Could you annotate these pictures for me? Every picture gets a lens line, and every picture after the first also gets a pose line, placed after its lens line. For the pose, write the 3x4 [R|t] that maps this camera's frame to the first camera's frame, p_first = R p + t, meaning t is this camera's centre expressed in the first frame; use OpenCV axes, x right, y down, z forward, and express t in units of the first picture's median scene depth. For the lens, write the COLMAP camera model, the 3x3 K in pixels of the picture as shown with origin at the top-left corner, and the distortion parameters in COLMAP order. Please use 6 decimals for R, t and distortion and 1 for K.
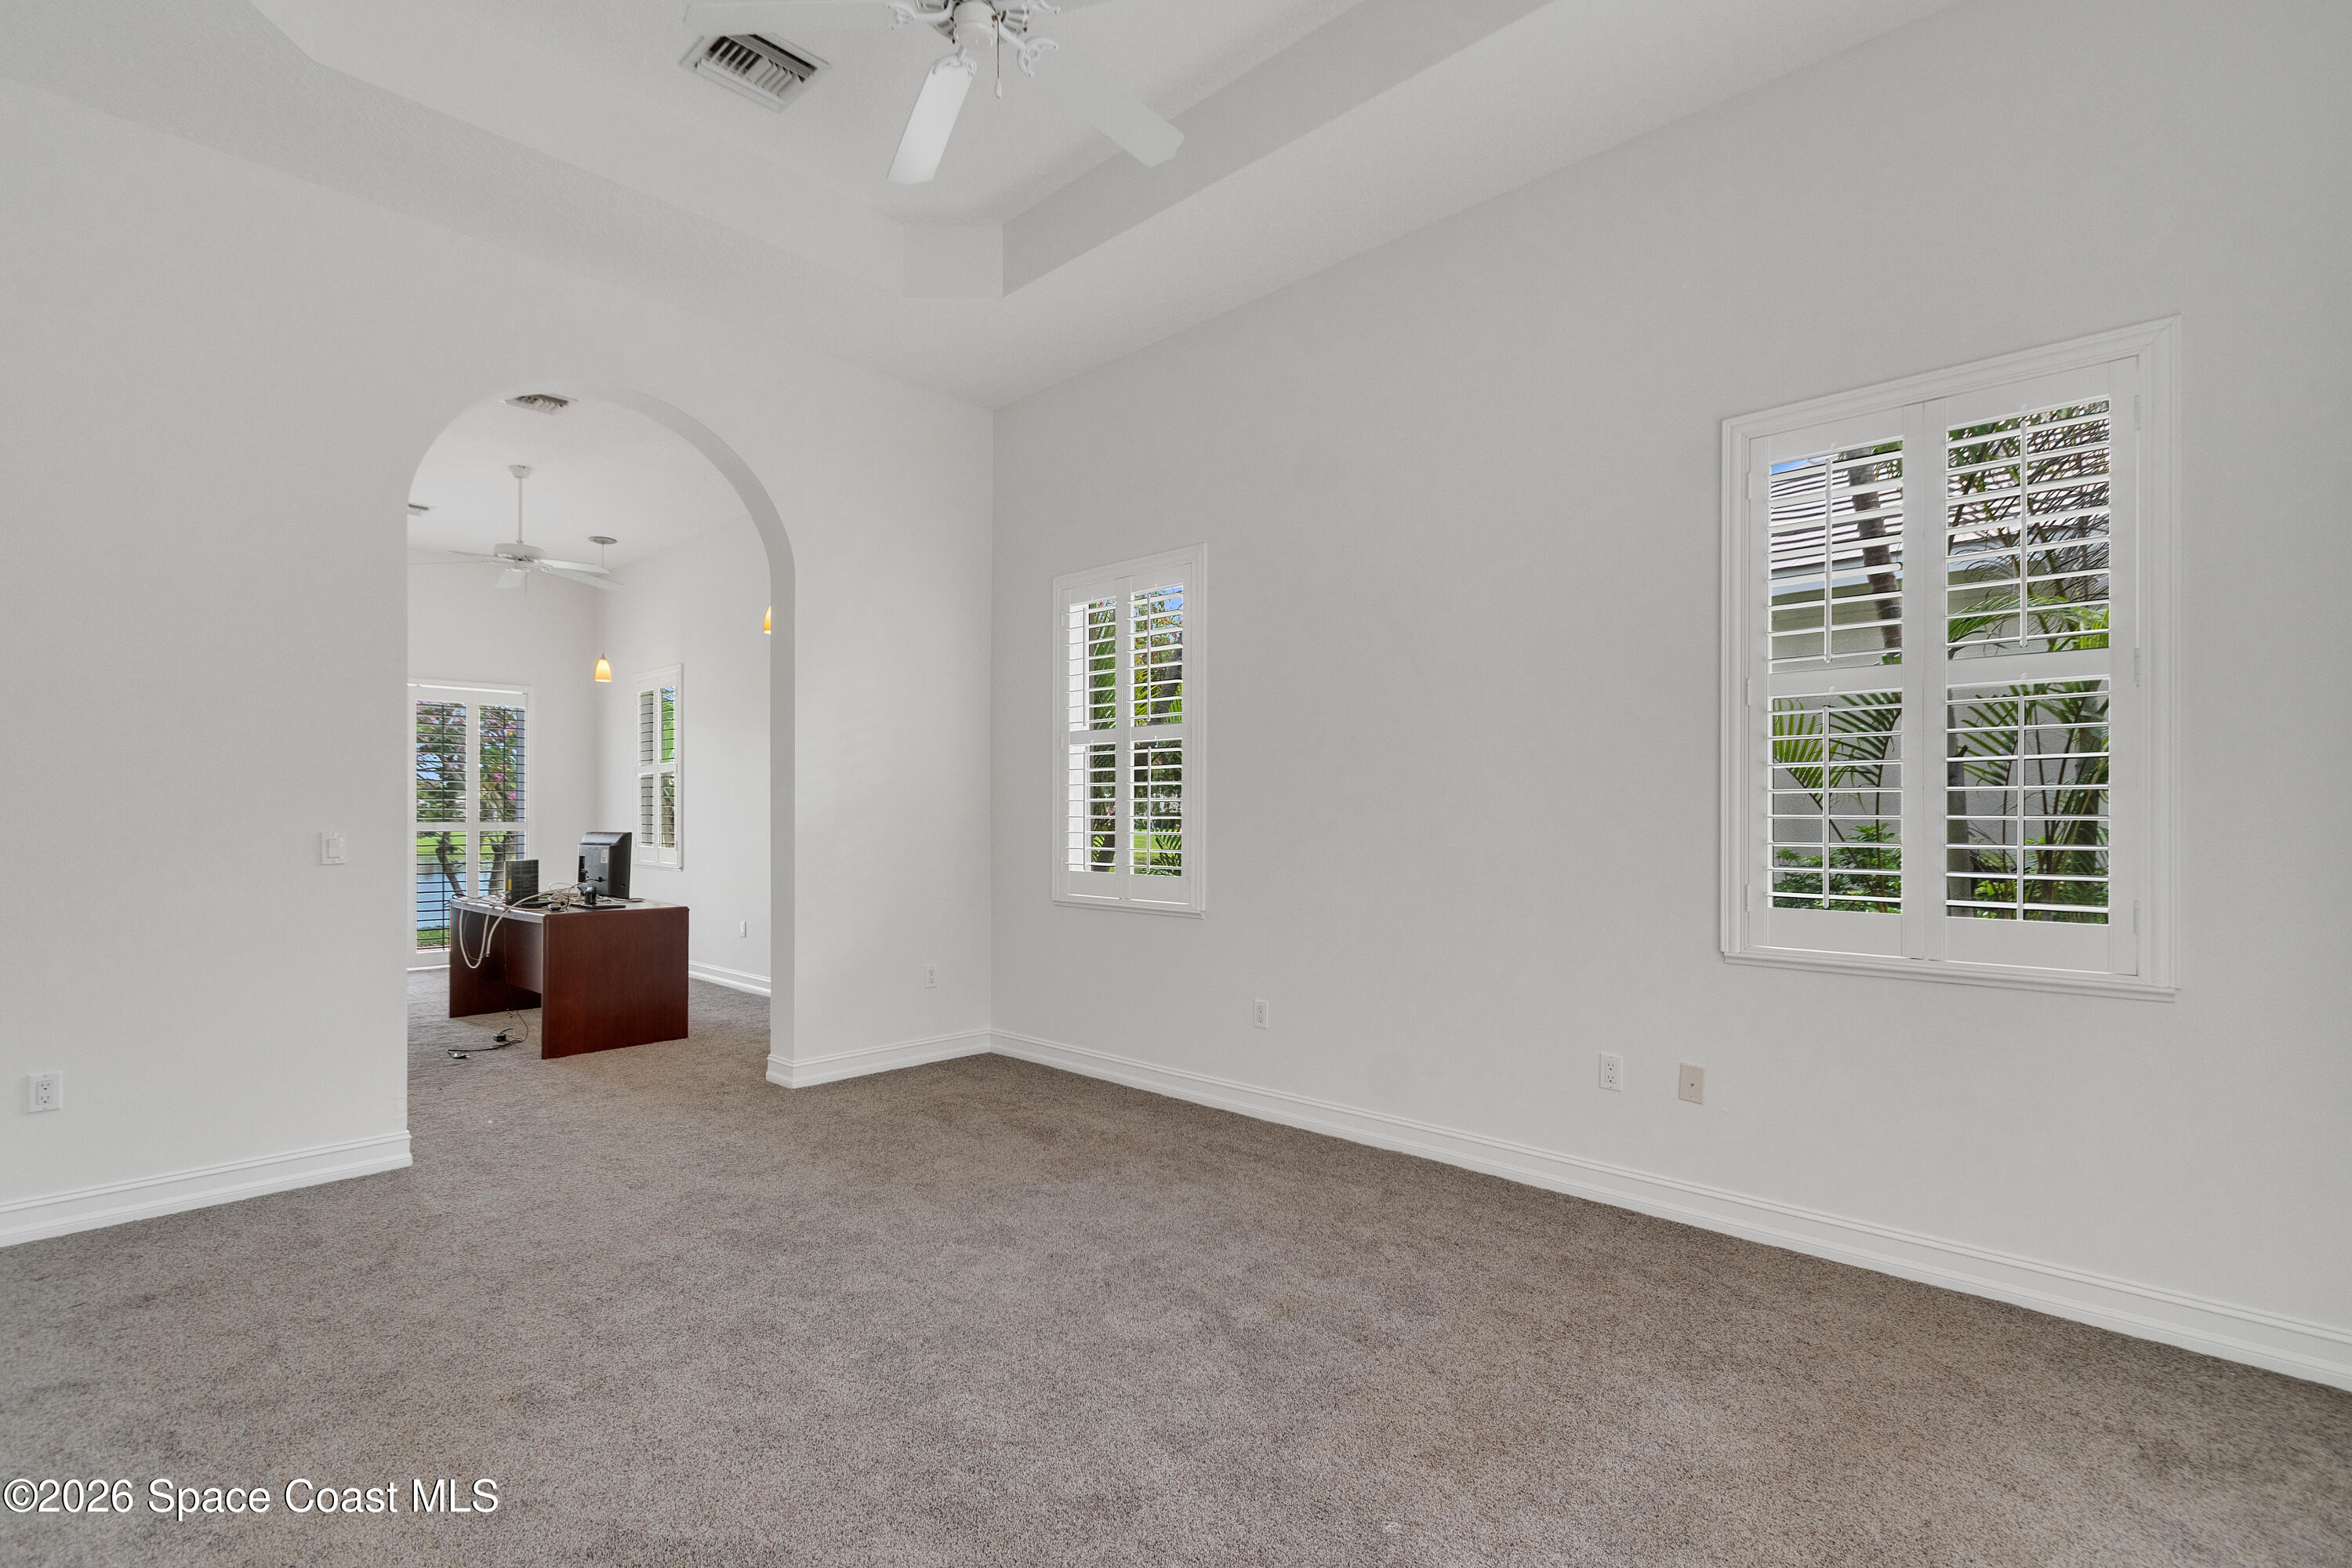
lens RADIAL K [[1085.1, 0, 1139.7], [0, 1085.1, 810.3], [0, 0, 1]] dist [-0.001161, -0.000494]
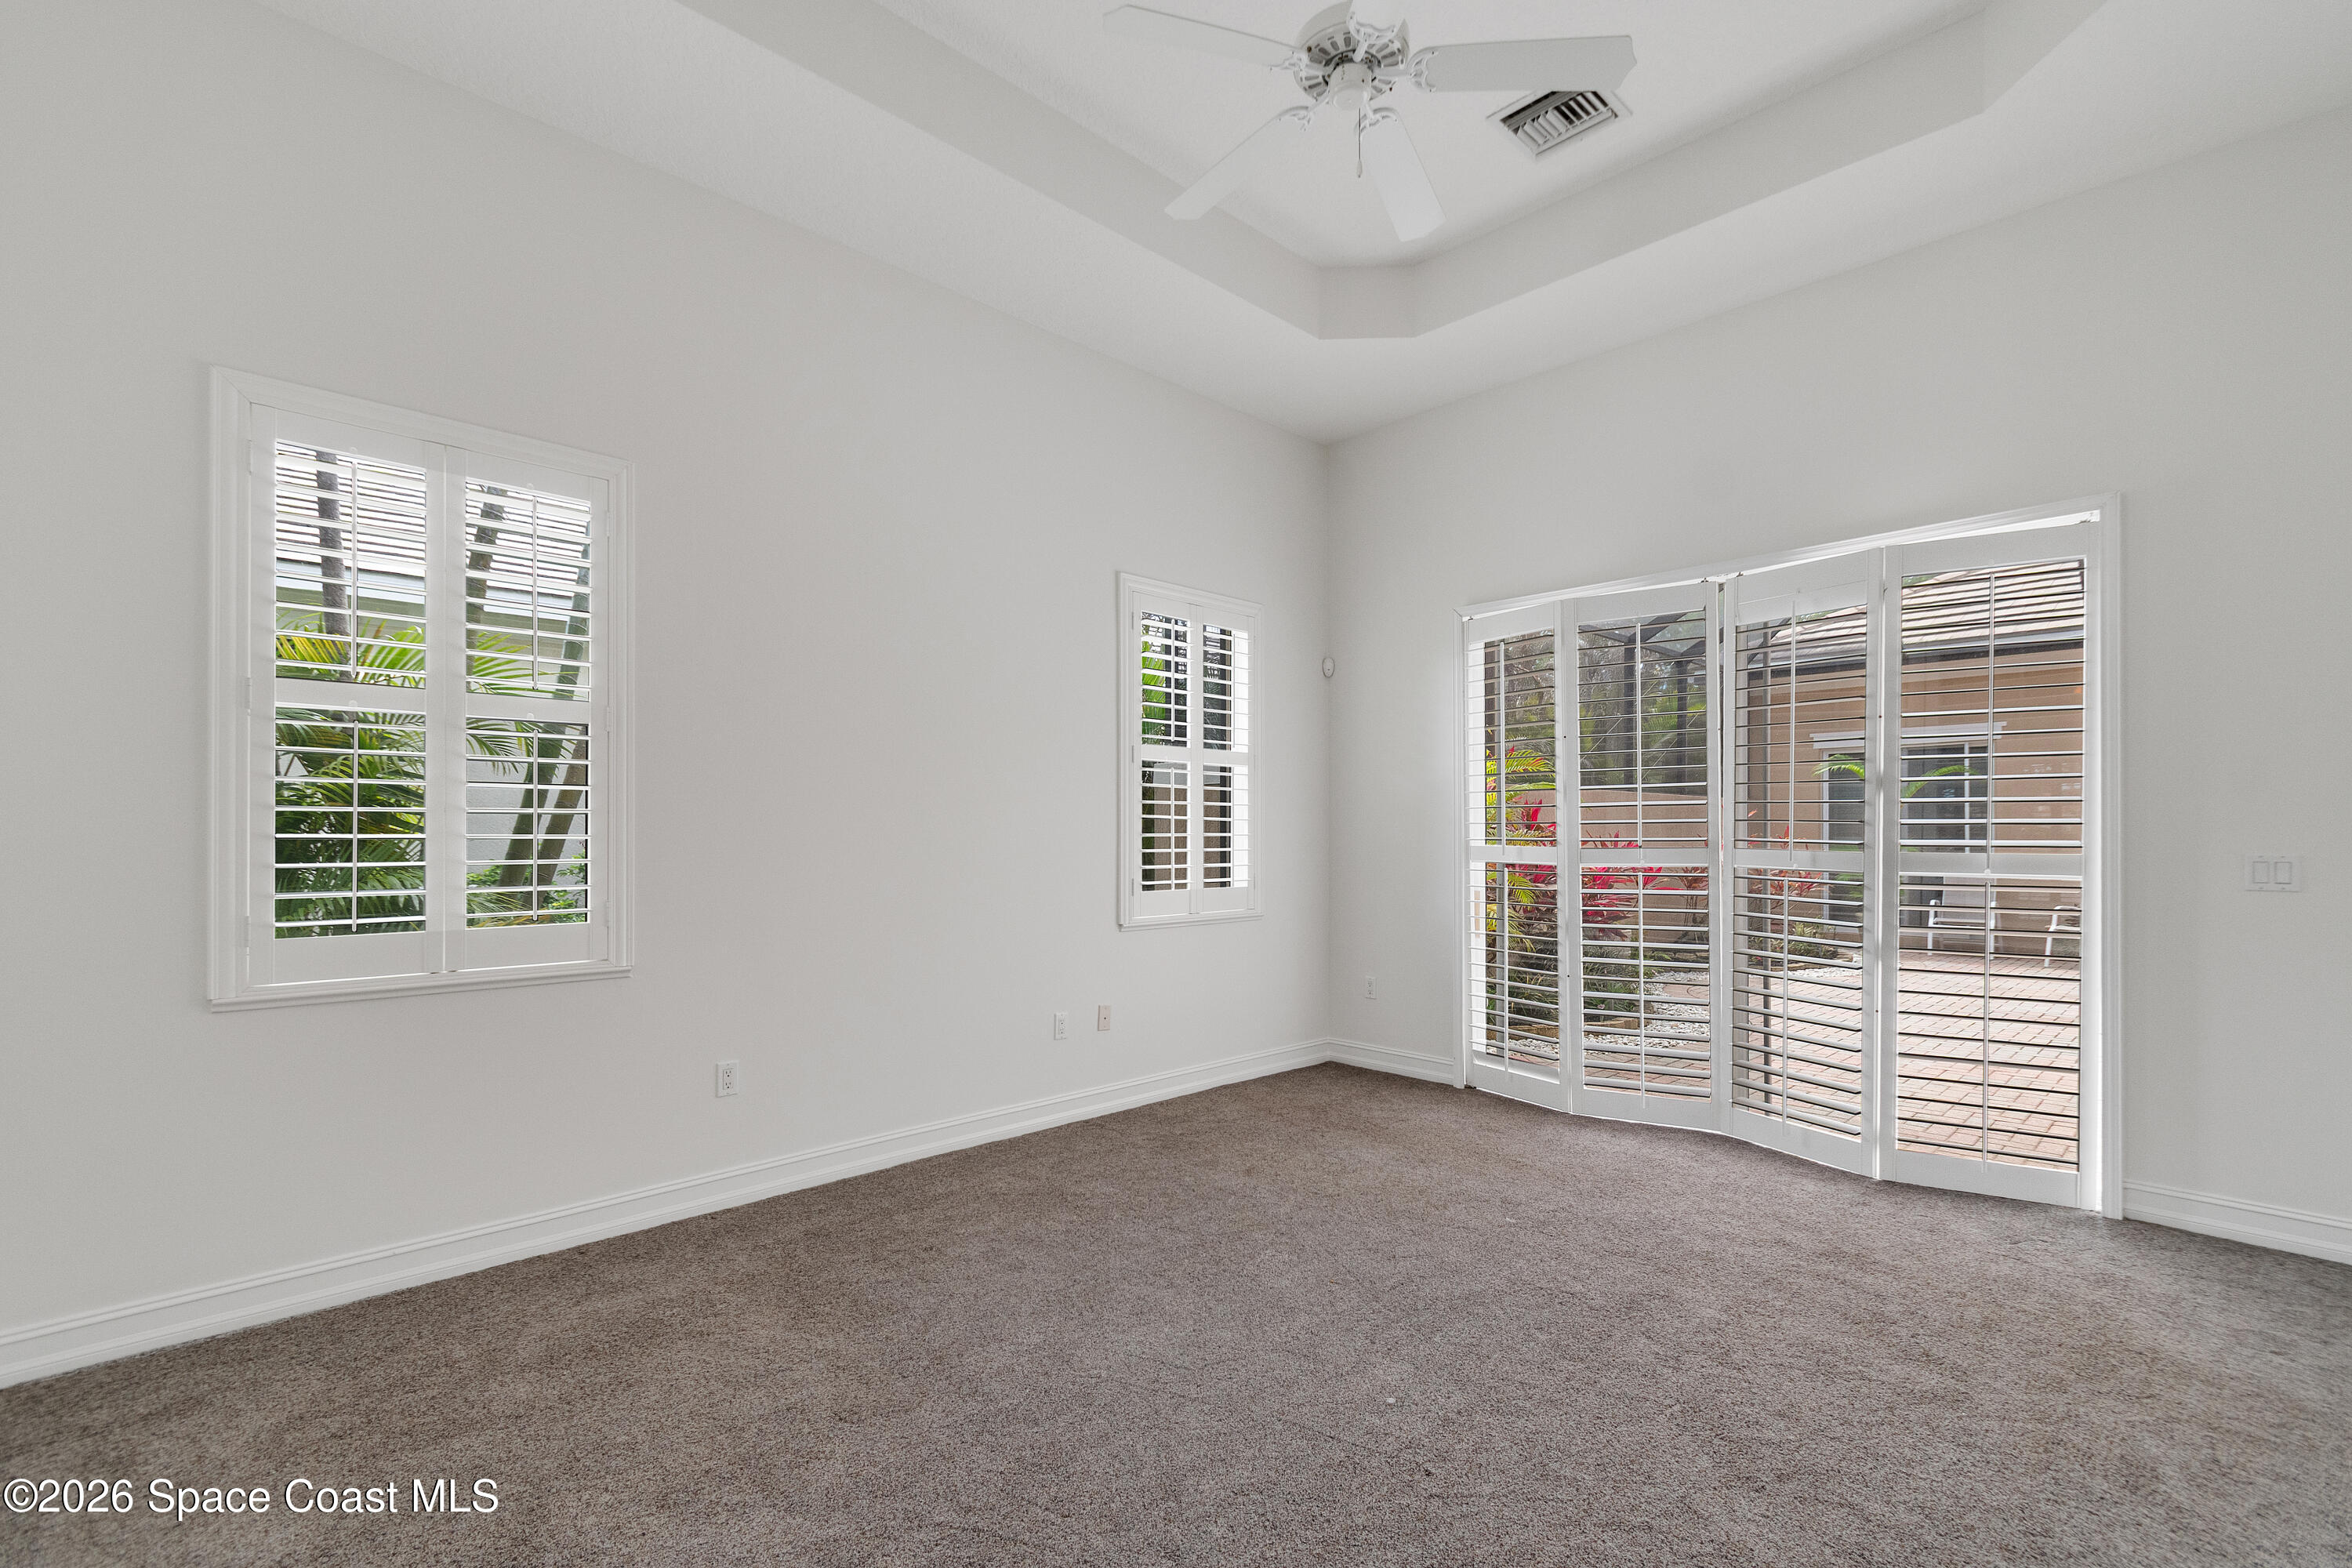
lens RADIAL K [[1052.9, 0, 1164.4], [0, 1052.9, 829.6], [0, 0, 1]] dist [0.002285, -0.000918]
pose [[0.026577, 0.004188, 0.999638, -0.616500], [-0.002624, 0.999988, -0.004120, 0.003766], [-0.999643, -0.002514, 0.026588, 0.604068]]
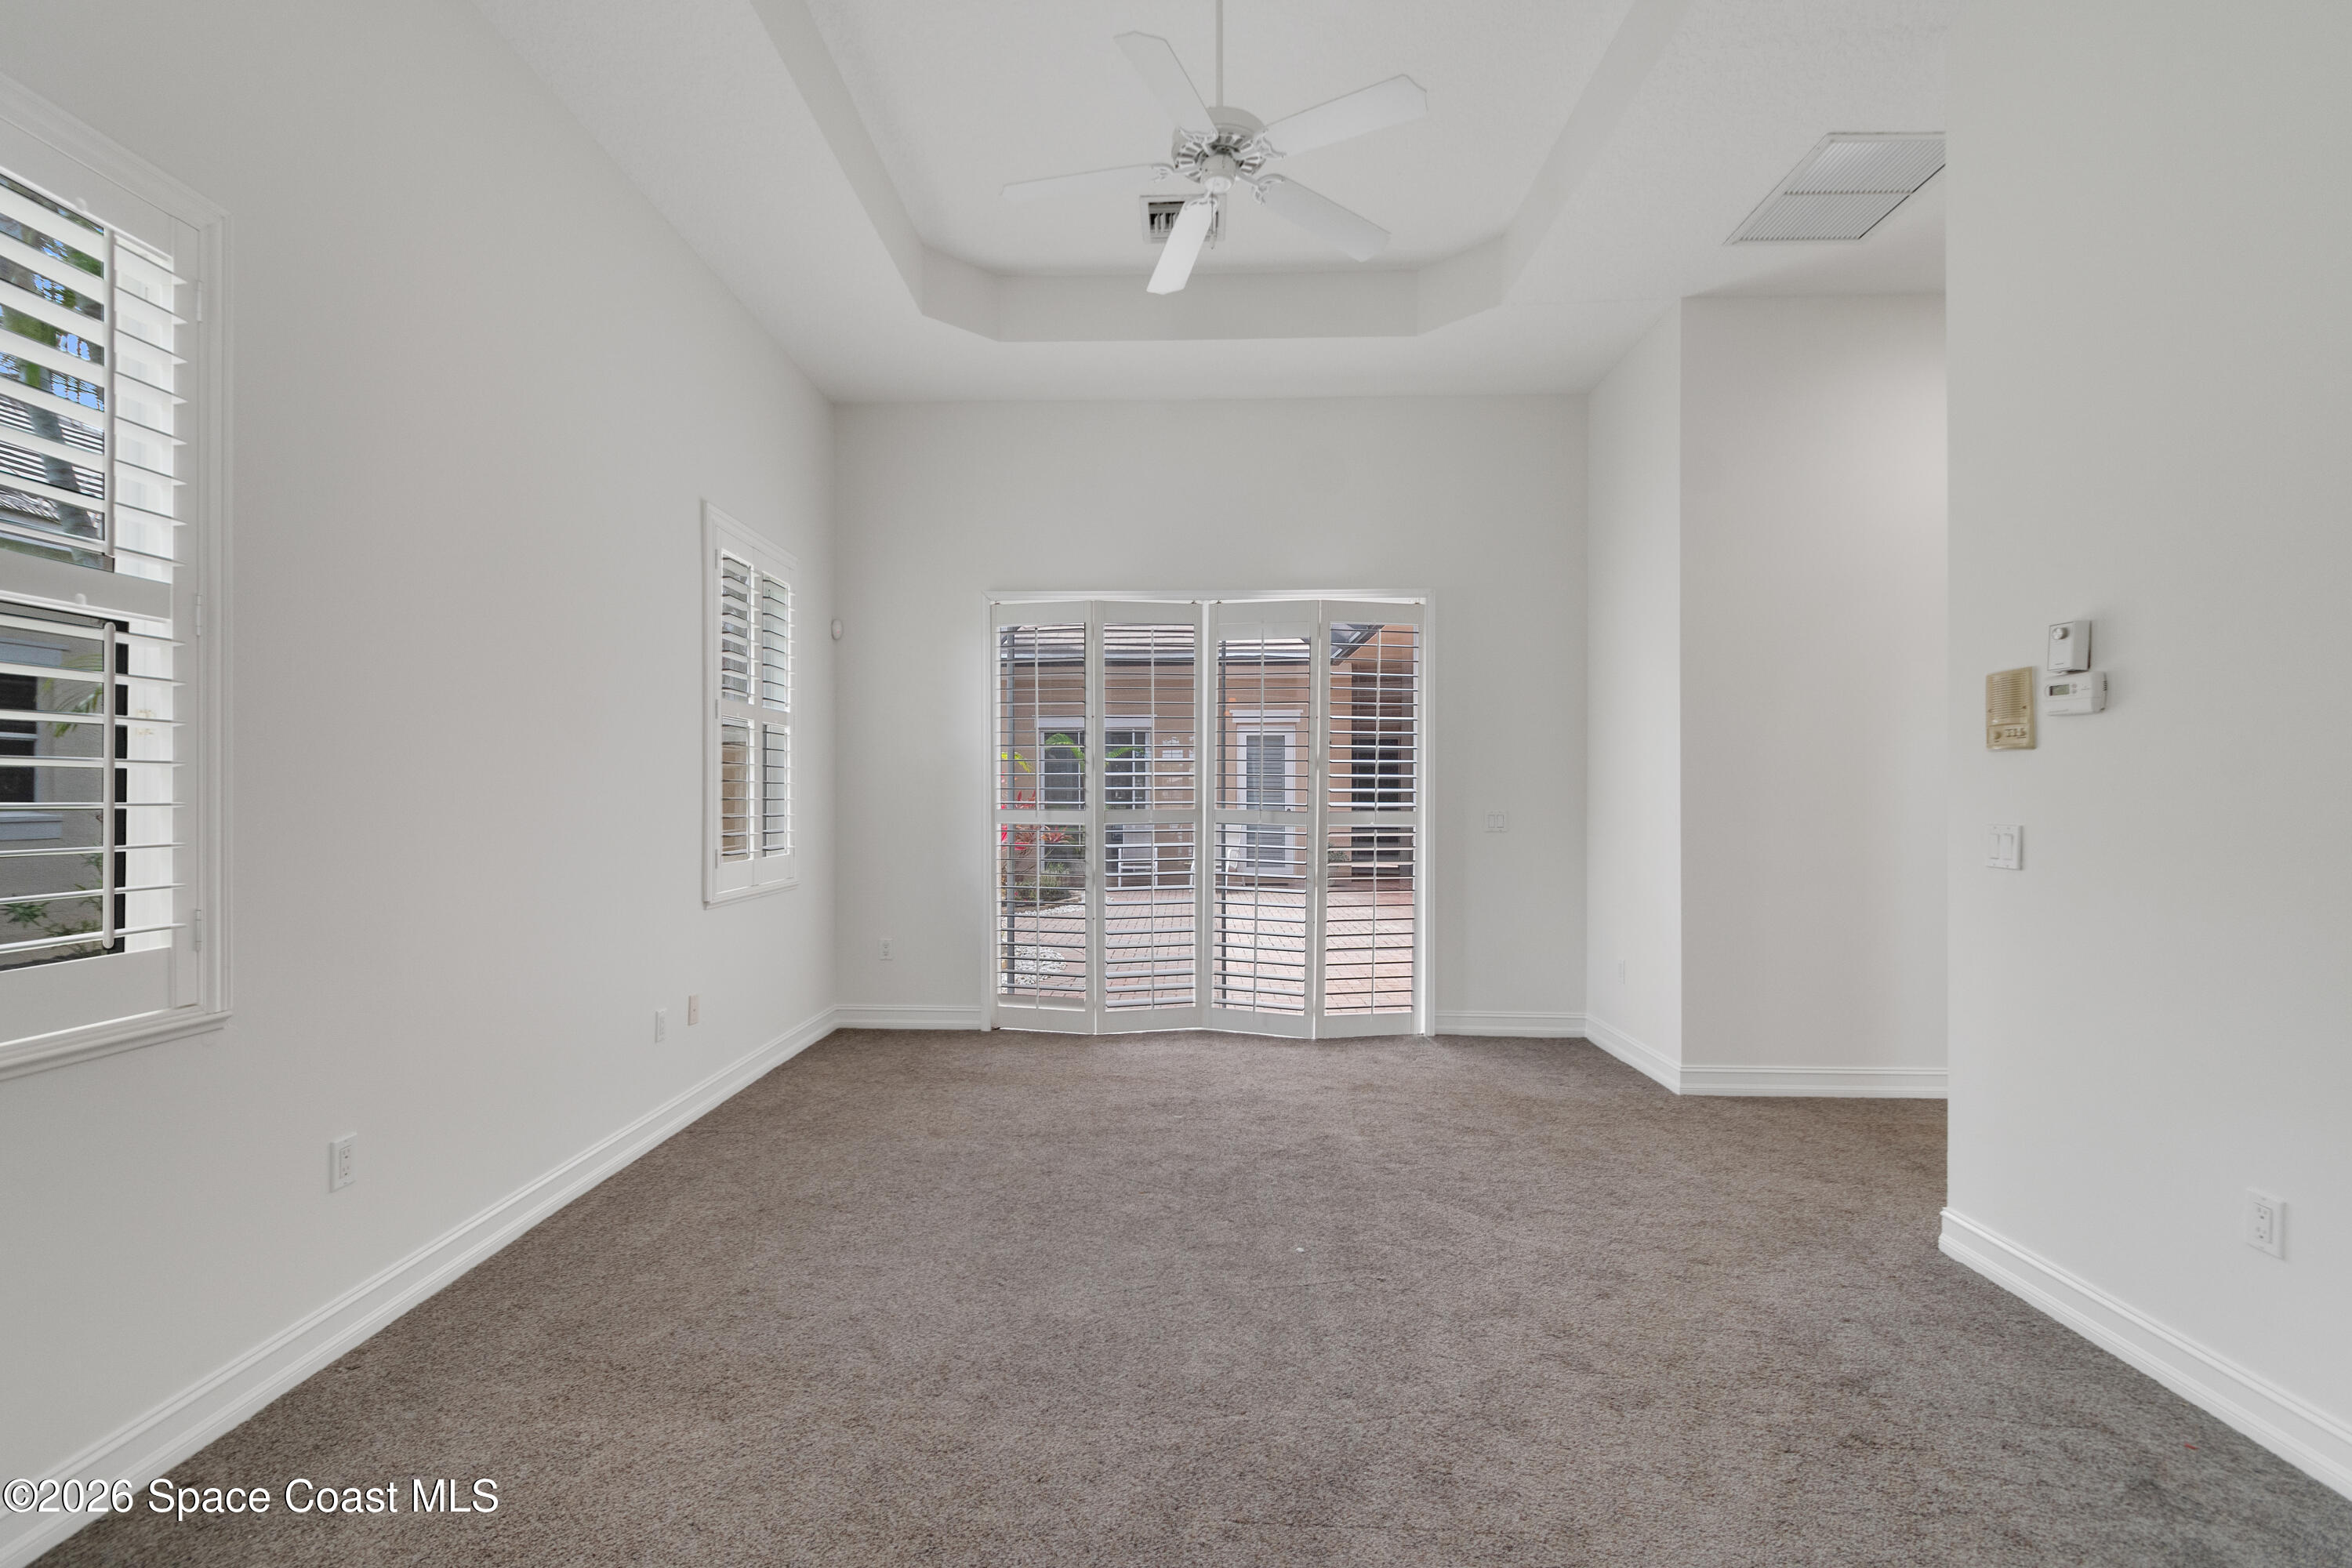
lens RADIAL K [[1033.9, 0, 1164.9], [0, 1033.9, 793.3], [0, 0, 1]] dist [-0.000203, -0.000542]
pose [[-0.682119, 0.002152, 0.731238, -0.514799], [-0.001962, 0.999987, -0.004774, 0.002117], [-0.731239, -0.004691, -0.682105, 0.974125]]
